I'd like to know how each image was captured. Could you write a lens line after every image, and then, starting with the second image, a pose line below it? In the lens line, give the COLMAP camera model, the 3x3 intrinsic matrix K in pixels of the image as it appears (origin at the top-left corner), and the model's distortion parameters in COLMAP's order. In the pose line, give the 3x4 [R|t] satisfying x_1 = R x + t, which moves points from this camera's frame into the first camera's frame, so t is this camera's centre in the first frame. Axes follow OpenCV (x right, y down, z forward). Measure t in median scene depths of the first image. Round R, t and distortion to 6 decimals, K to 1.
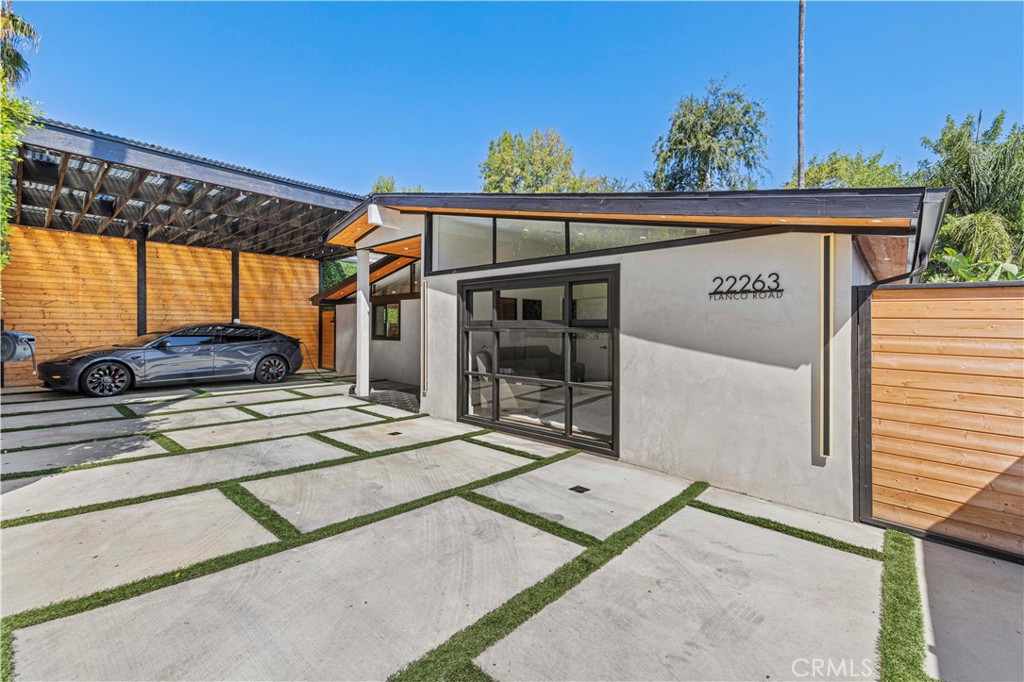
lens RADIAL K [[433.7, 0, 508.6], [0, 433.7, 324.6], [0, 0, 1]] dist [0.003713, 0.000092]
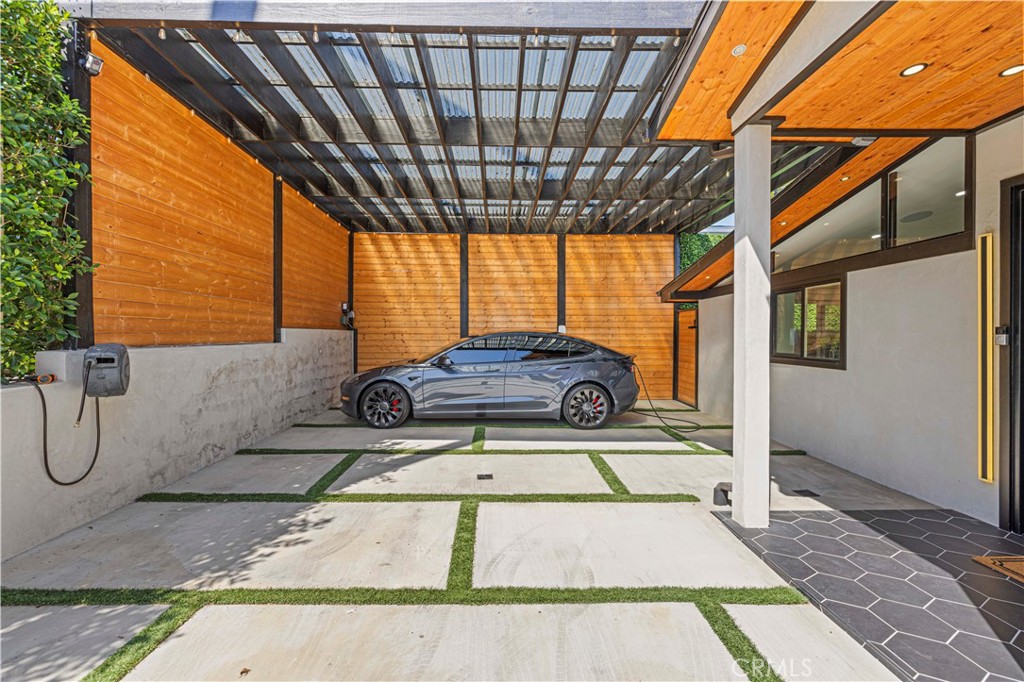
lens RADIAL K [[433.7, 0, 509.6], [0, 433.7, 336.7], [0, 0, 1]] dist [0.003713, 0.000092]
pose [[0.683810, 0.000464, -0.729660, -0.158010], [0.003738, 0.999984, 0.004139, 0.002808], [0.729650, -0.005558, 0.683798, 0.456069]]
